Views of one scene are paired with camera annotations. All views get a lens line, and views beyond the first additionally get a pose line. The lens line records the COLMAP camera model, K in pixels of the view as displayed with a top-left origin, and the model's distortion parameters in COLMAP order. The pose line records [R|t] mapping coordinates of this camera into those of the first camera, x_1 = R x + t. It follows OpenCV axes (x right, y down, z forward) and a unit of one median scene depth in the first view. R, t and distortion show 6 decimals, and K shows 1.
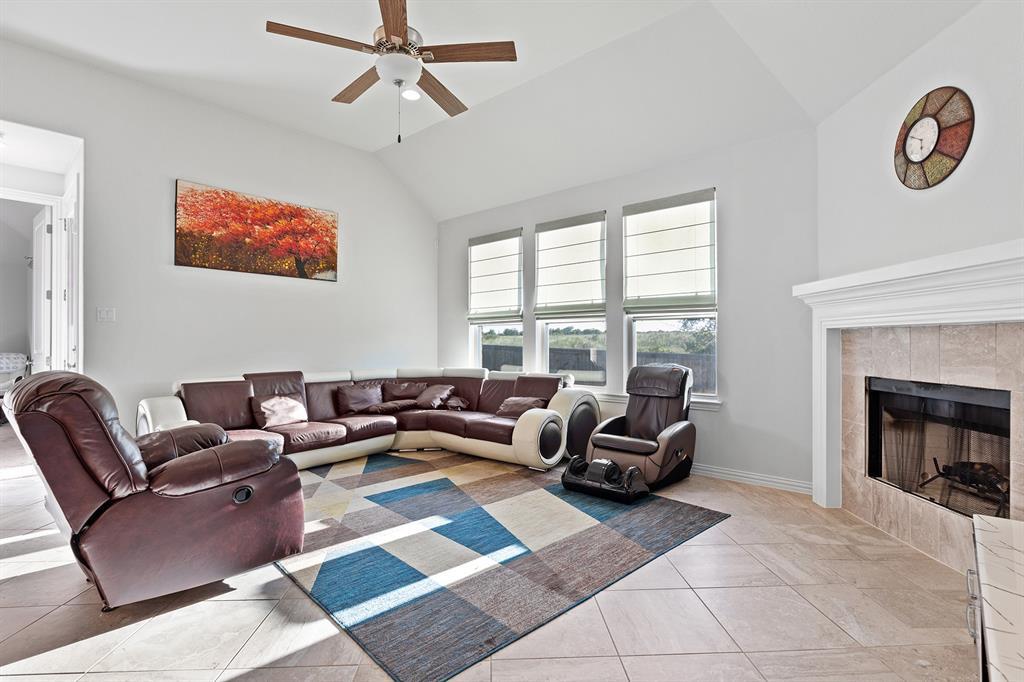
lens RADIAL K [[494.5, 0, 512.0], [0, 494.5, 341.0], [0, 0, 1]] dist [-0.010797, -0.000081]
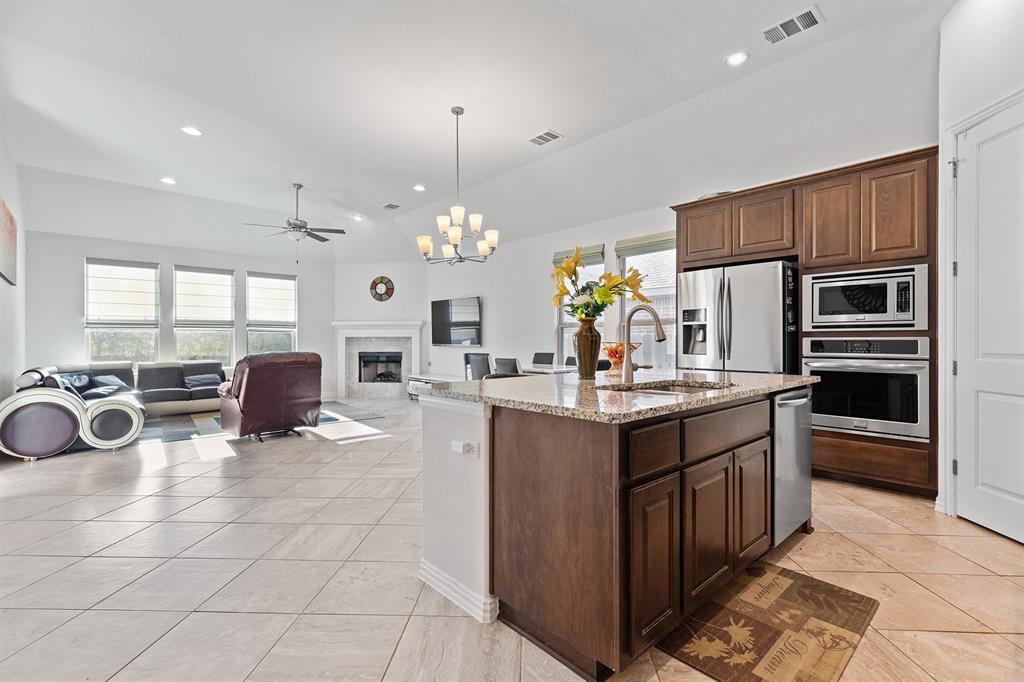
lens RADIAL K [[458.3, 0, 512.0], [0, 458.3, 341.0], [0, 0, 1]] dist [0.004075, 0.000327]
pose [[0.094976, 0.002426, 0.995477, -1.723653], [0.003278, 0.999991, -0.002750, 0.008851], [-0.995474, 0.003524, 0.094967, -0.236573]]
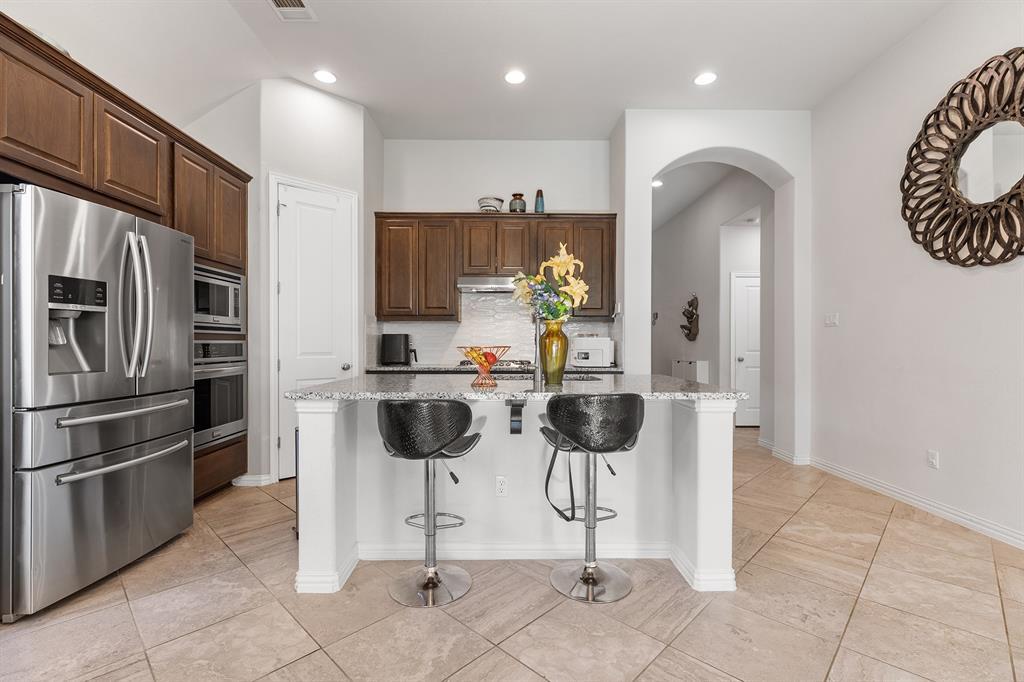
lens RADIAL K [[458.3, 0, 512.0], [0, 458.3, 341.0], [0, 0, 1]] dist [0.004075, 0.000327]
pose [[-0.732844, -0.000263, -0.680396, -0.626388], [-0.001755, 0.999997, 0.001504, 0.000826], [0.680394, 0.002296, -0.732843, 0.142789]]
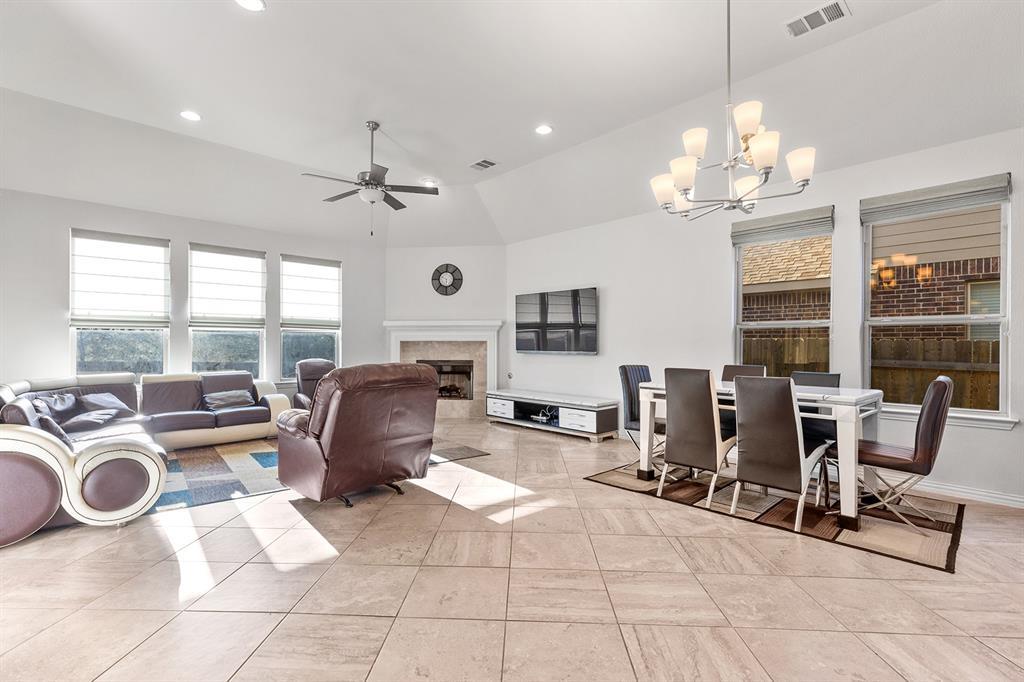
lens RADIAL K [[472.9, 0, 502.7], [0, 472.9, 345.2], [0, 0, 1]] dist [0.006276, 0.000396]
pose [[0.099980, 0.005608, 0.994974, -1.311536], [-0.001946, 0.999983, -0.005440, 0.005465], [-0.994988, -0.001392, 0.099989, 0.237373]]
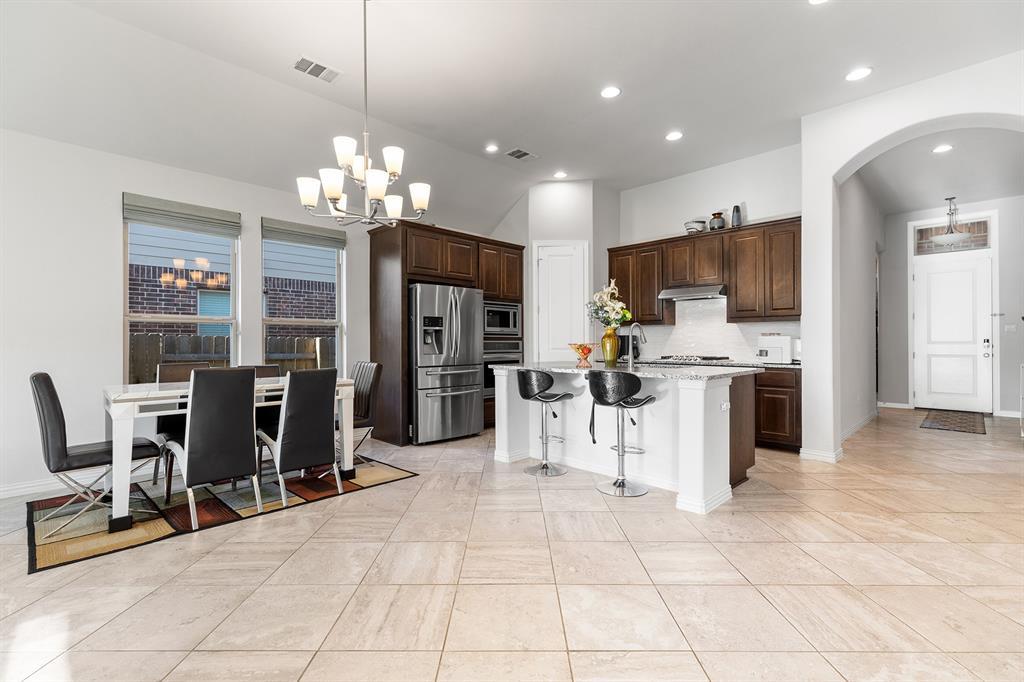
lens RADIAL K [[458.3, 0, 512.0], [0, 458.3, 341.0], [0, 0, 1]] dist [0.004075, 0.000327]
pose [[-0.998661, 0.005215, 0.051462, -0.906425], [0.005226, 0.999986, 0.000071, 0.002264], [-0.051461, 0.000339, -0.998675, 0.704103]]
